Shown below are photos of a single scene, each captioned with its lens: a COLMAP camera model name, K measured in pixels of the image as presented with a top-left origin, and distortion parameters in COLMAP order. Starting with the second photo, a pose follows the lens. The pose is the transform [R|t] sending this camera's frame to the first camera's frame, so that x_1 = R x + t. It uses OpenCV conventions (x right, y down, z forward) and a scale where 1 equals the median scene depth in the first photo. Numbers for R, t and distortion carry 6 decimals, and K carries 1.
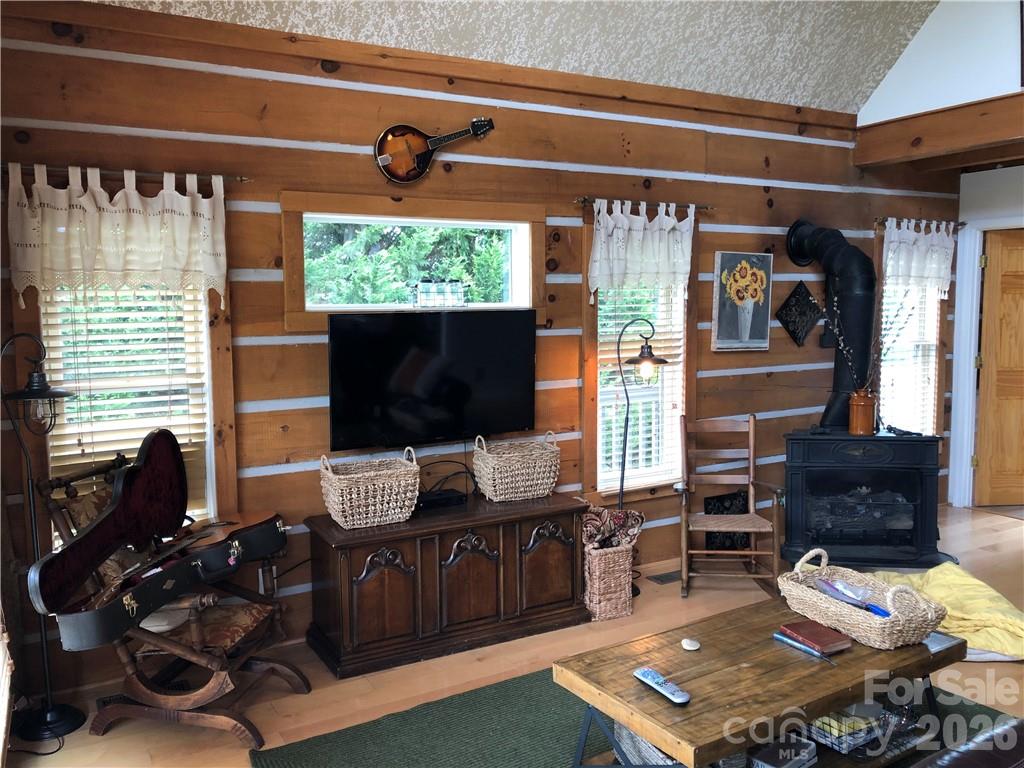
lens RADIAL K [[844.9, 0, 512.2], [0, 844.9, 383.1], [0, 0, 1]] dist [0.034620, -0.034844]
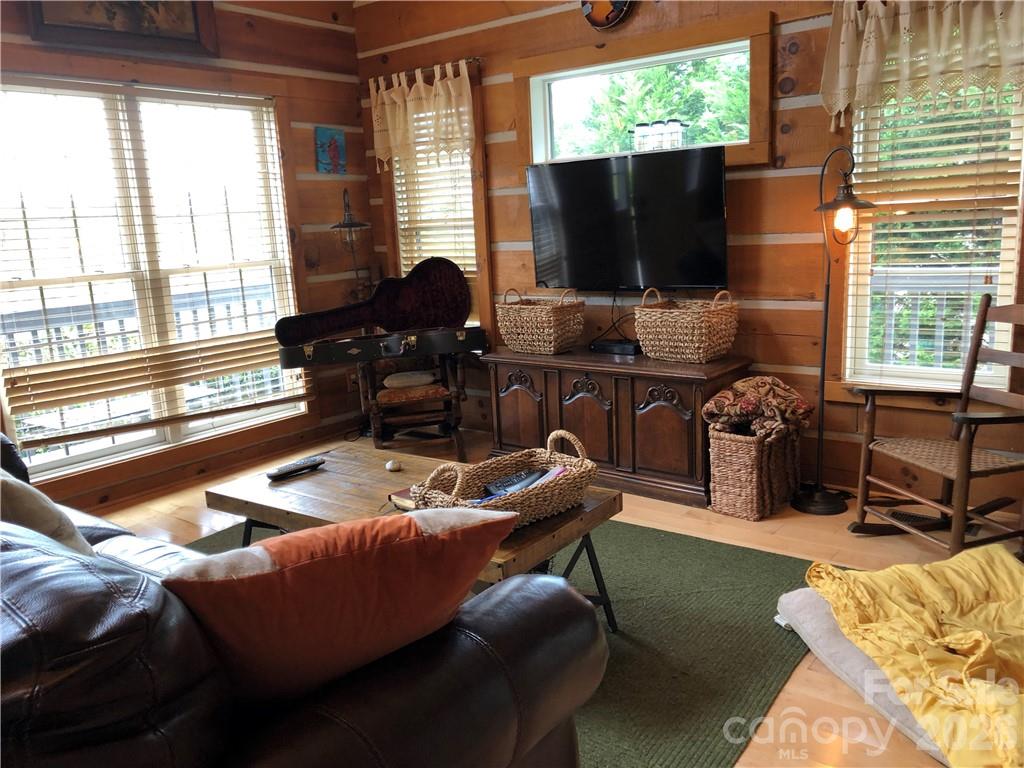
lens RADIAL K [[844.9, 0, 512.8], [0, 844.9, 385.5], [0, 0, 1]] dist [0.034620, -0.034844]
pose [[0.374093, 0.177104, -0.910323, 0.825652], [-0.045808, 0.983927, 0.172599, 0.013209], [0.926259, -0.022868, 0.376193, 0.507963]]
